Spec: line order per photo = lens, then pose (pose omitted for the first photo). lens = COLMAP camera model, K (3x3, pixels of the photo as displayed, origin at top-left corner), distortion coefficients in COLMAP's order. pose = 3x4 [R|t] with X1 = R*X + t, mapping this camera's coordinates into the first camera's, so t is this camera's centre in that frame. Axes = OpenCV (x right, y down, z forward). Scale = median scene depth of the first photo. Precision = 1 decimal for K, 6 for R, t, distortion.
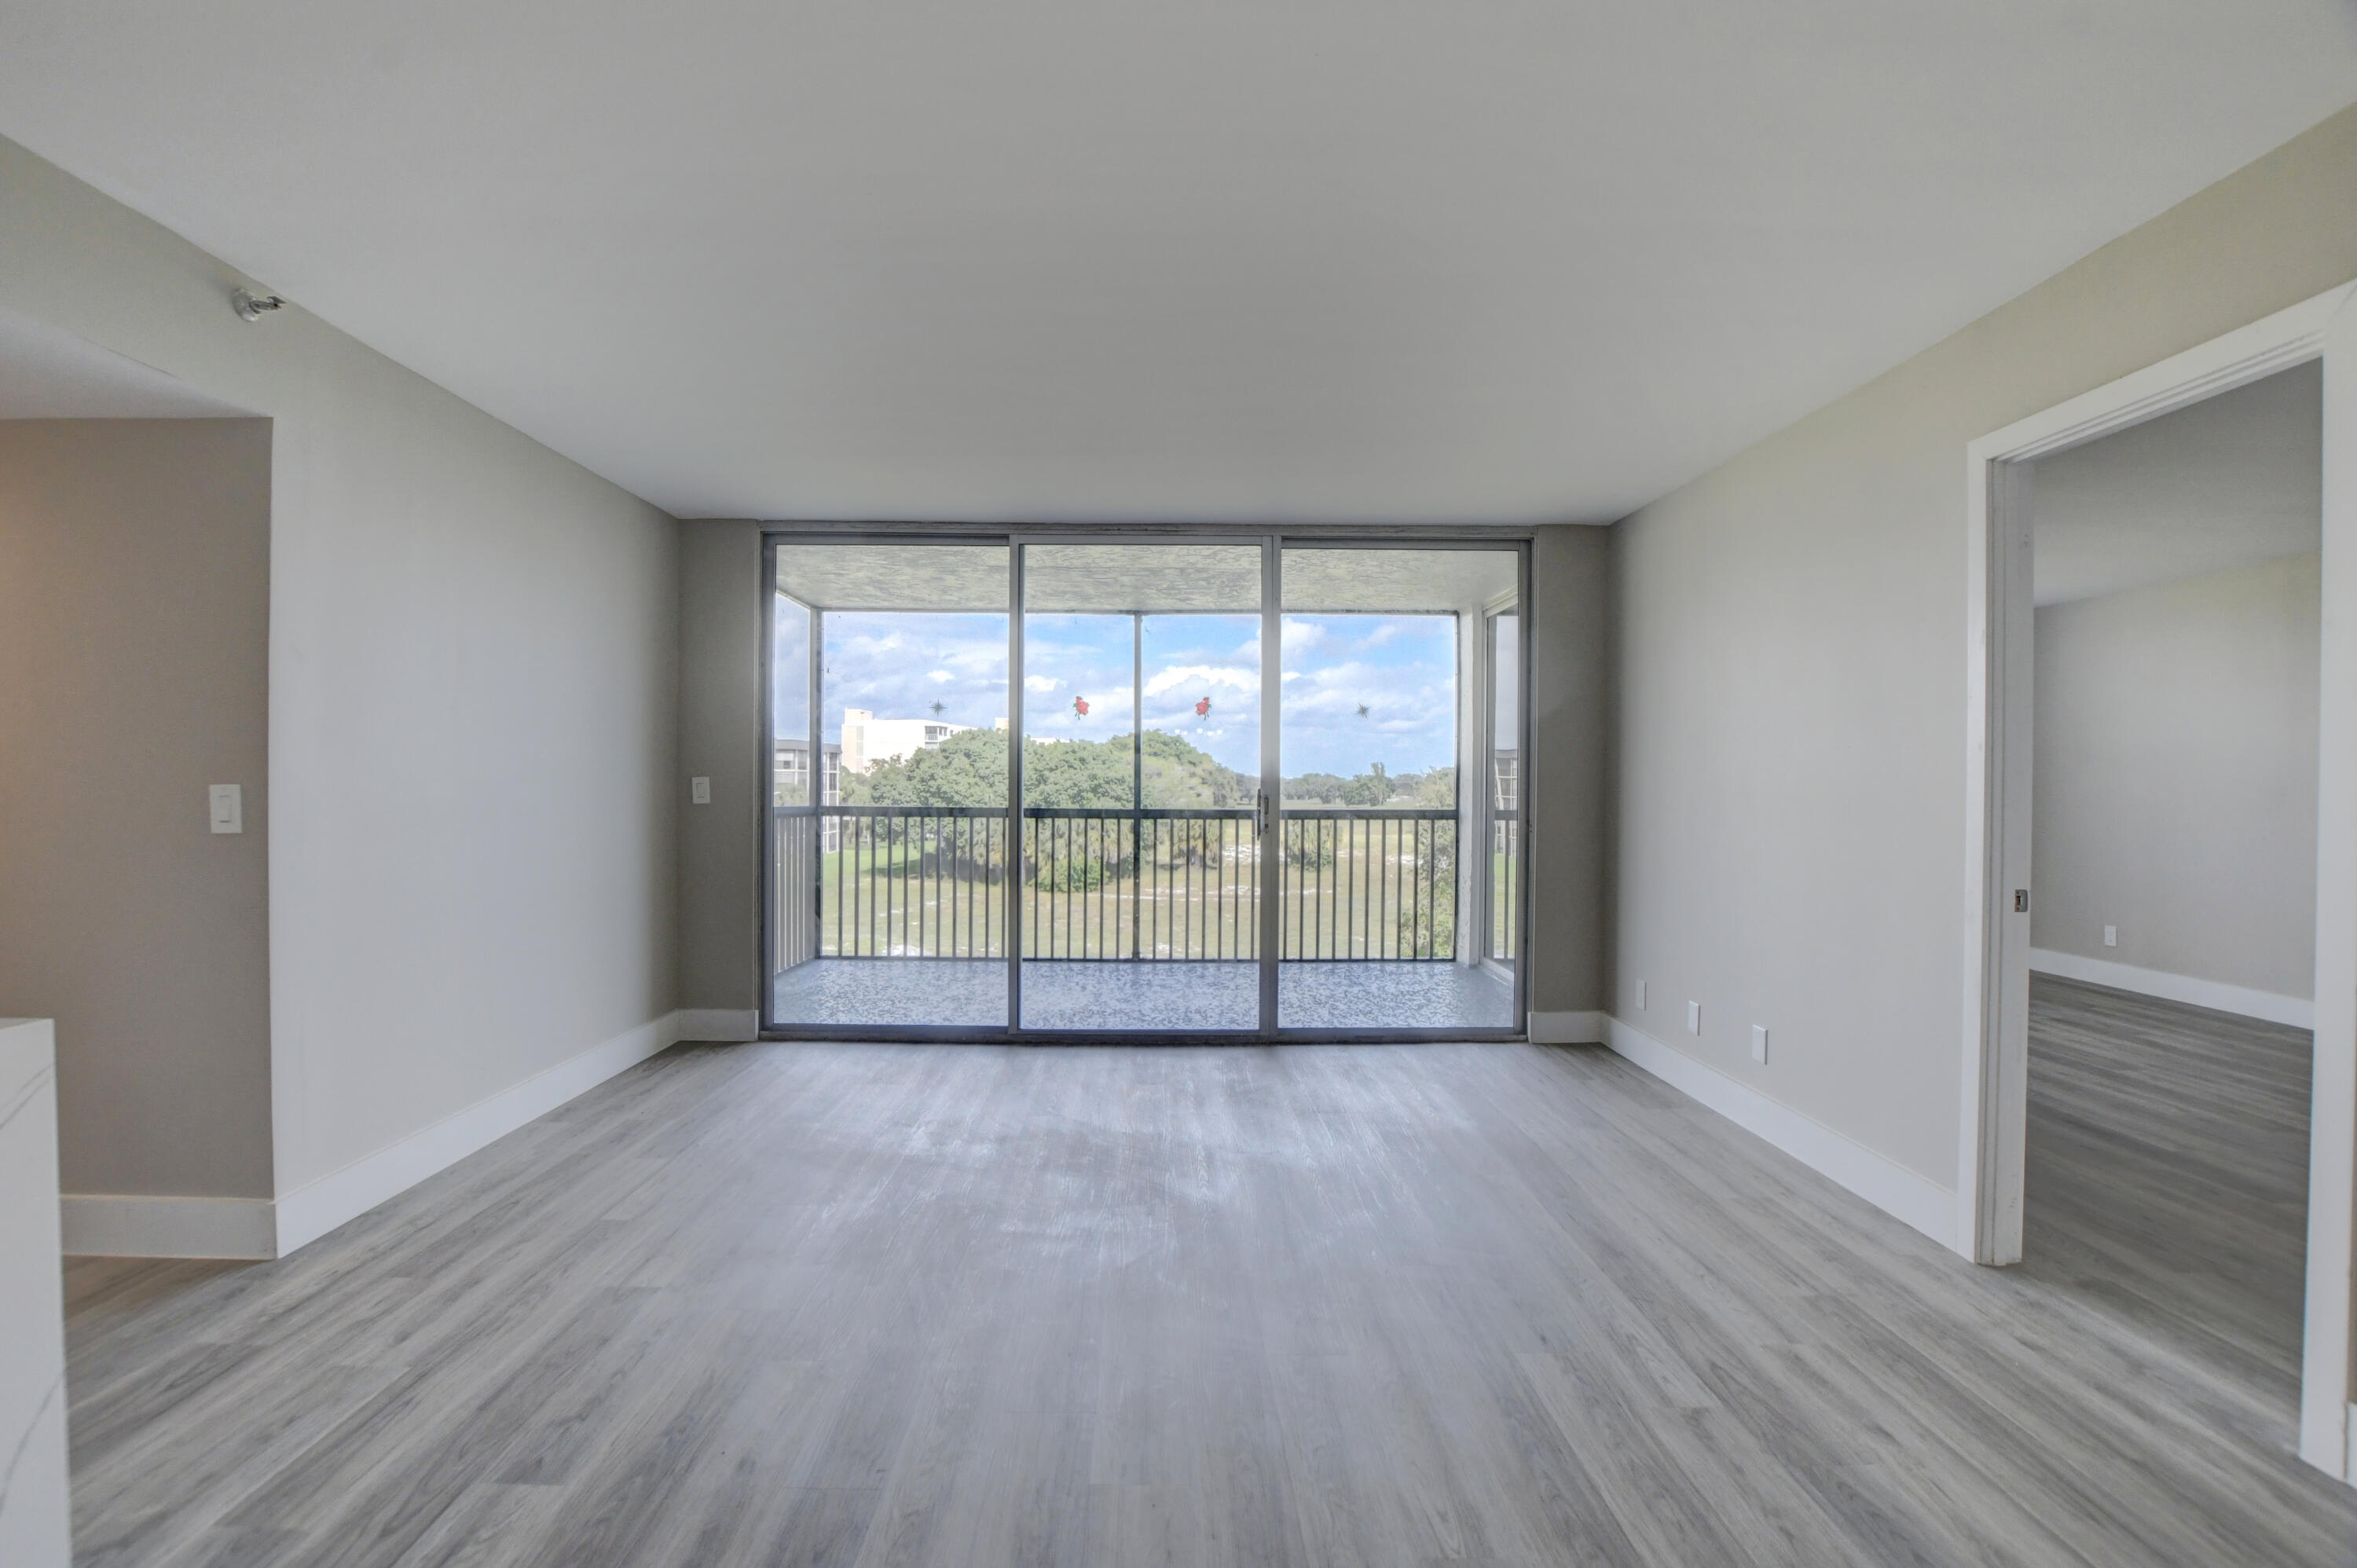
lens RADIAL K [[1060.6, 0, 1201.7], [0, 1060.6, 808.2], [0, 0, 1]] dist [-0.036181, -0.000029]
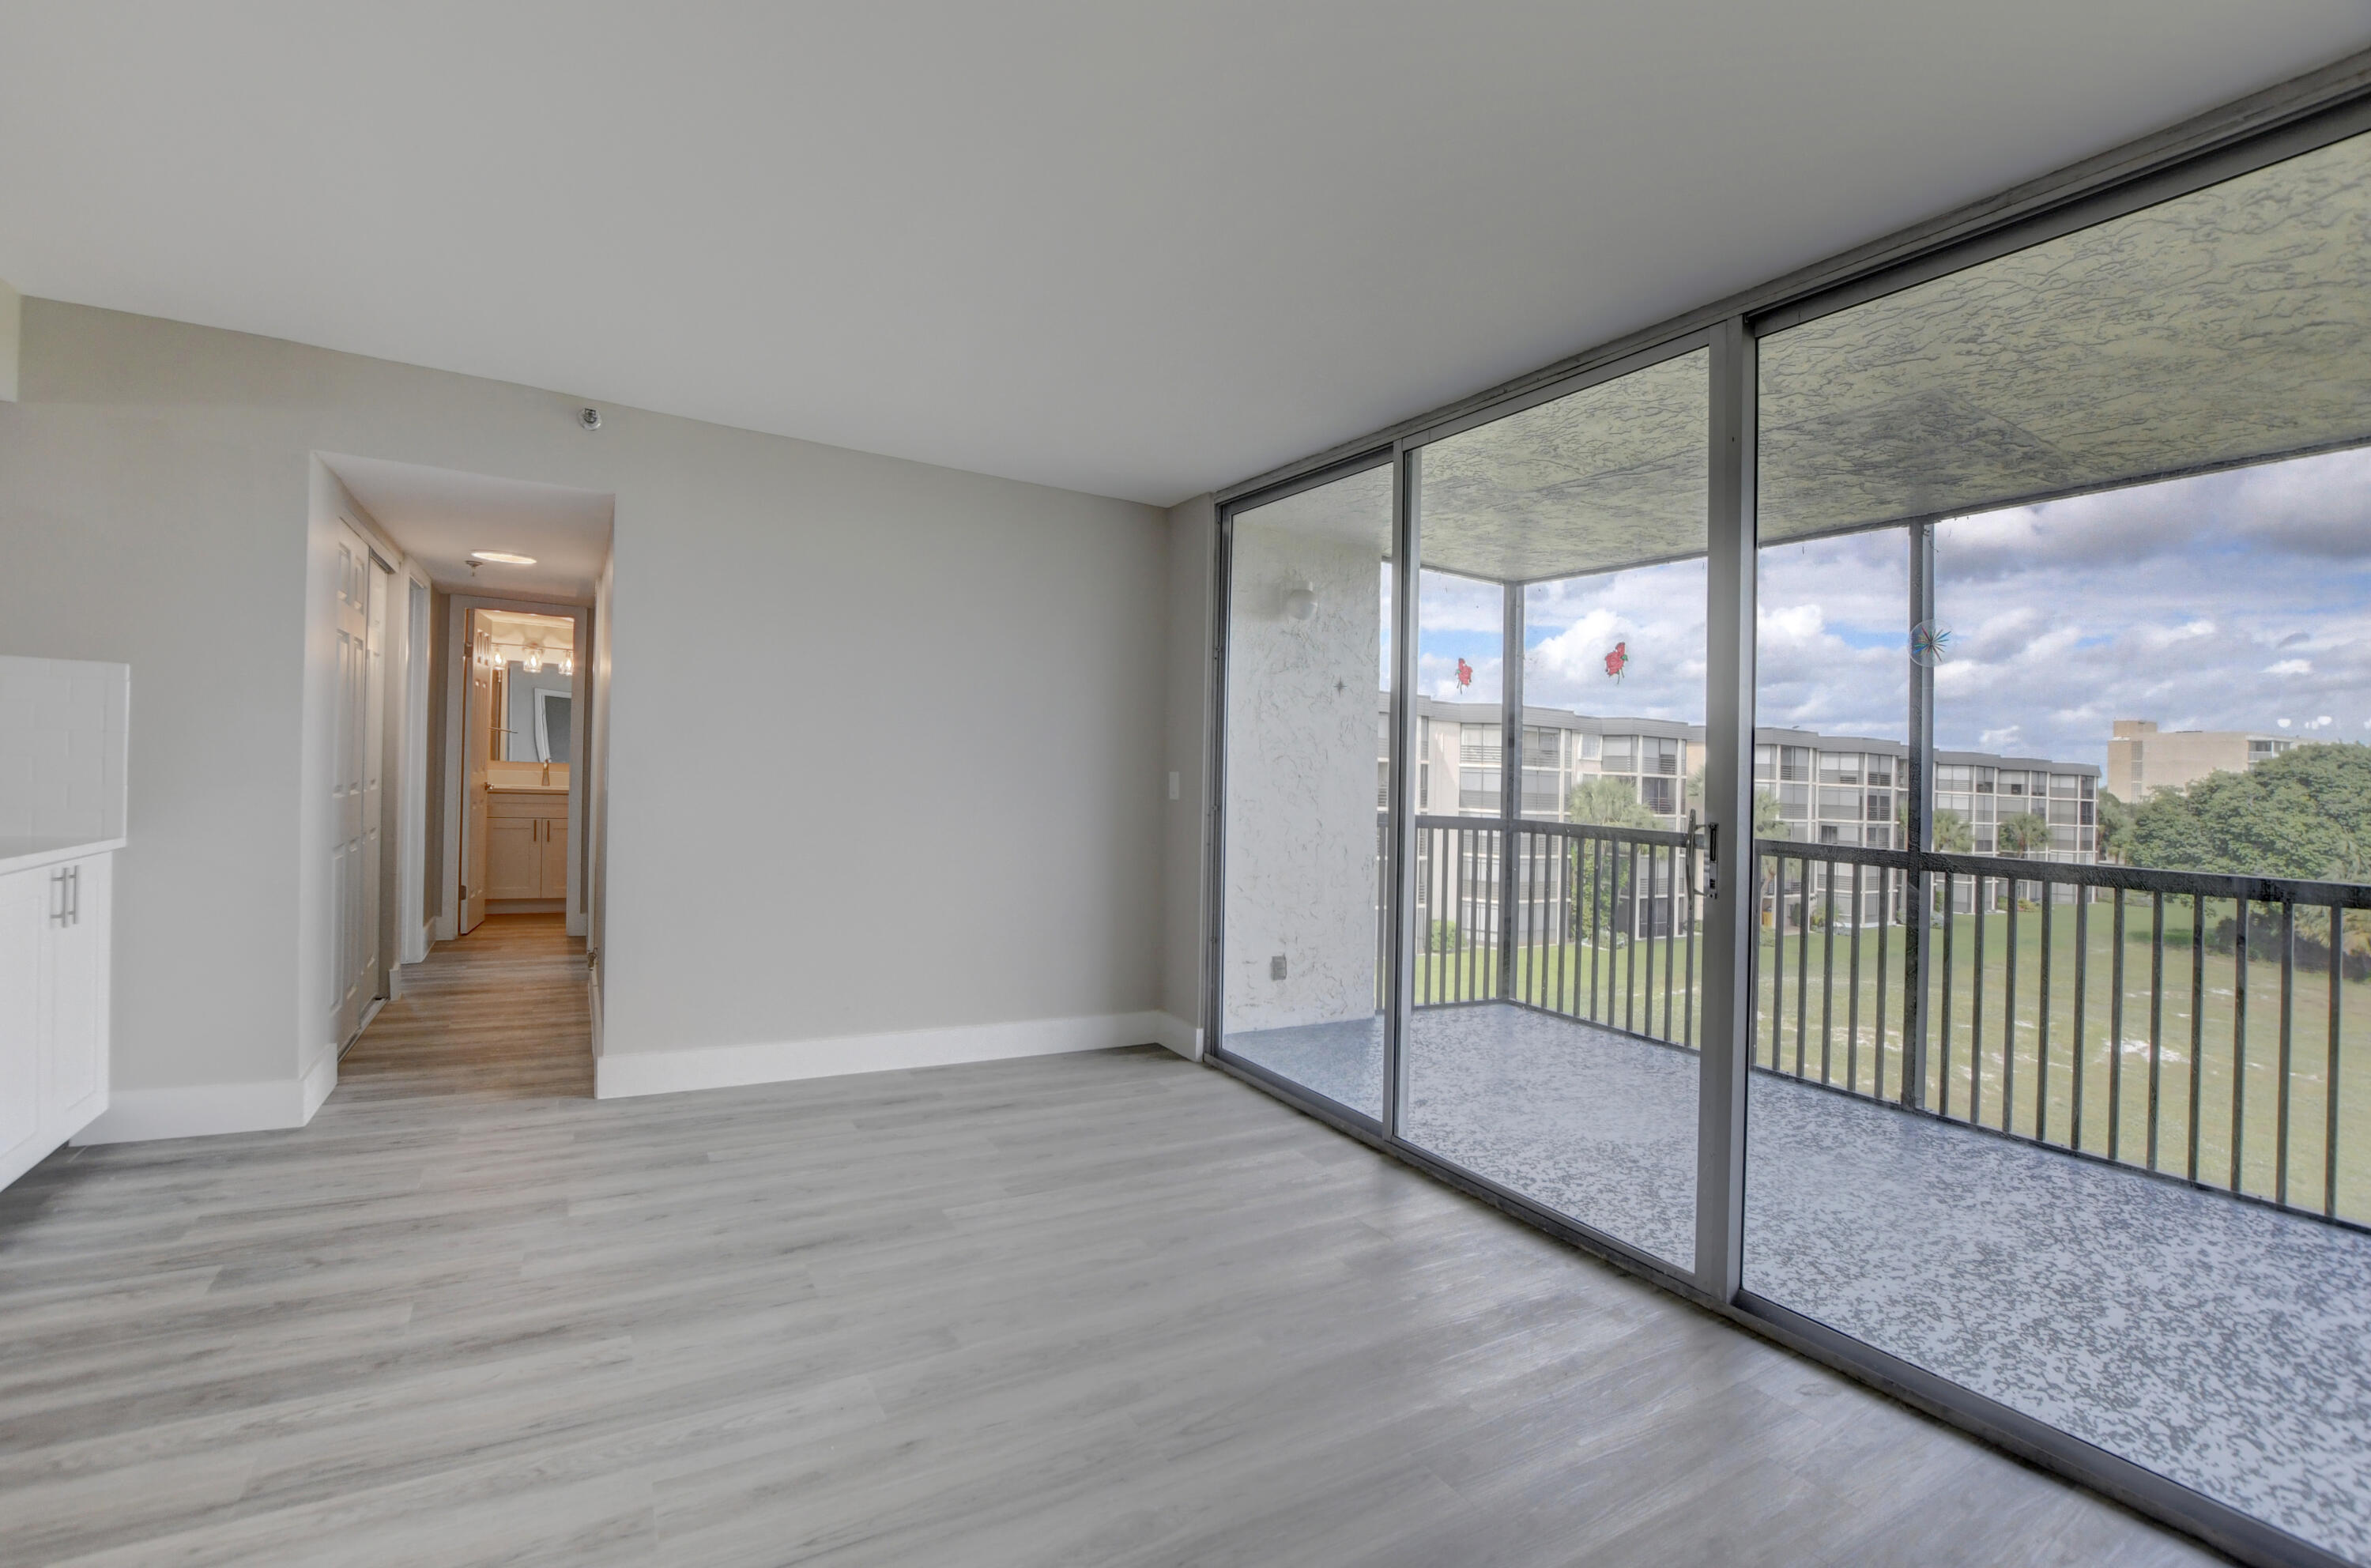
lens RADIAL K [[1111.4, 0, 1188.0], [0, 1111.4, 759.2], [0, 0, 1]] dist [-0.034715, 0.001258]
pose [[0.473405, 0.004329, -0.880834, 0.293381], [-0.061965, 0.997674, -0.028400, -0.008377], [0.878662, 0.068025, 0.472573, 0.371516]]
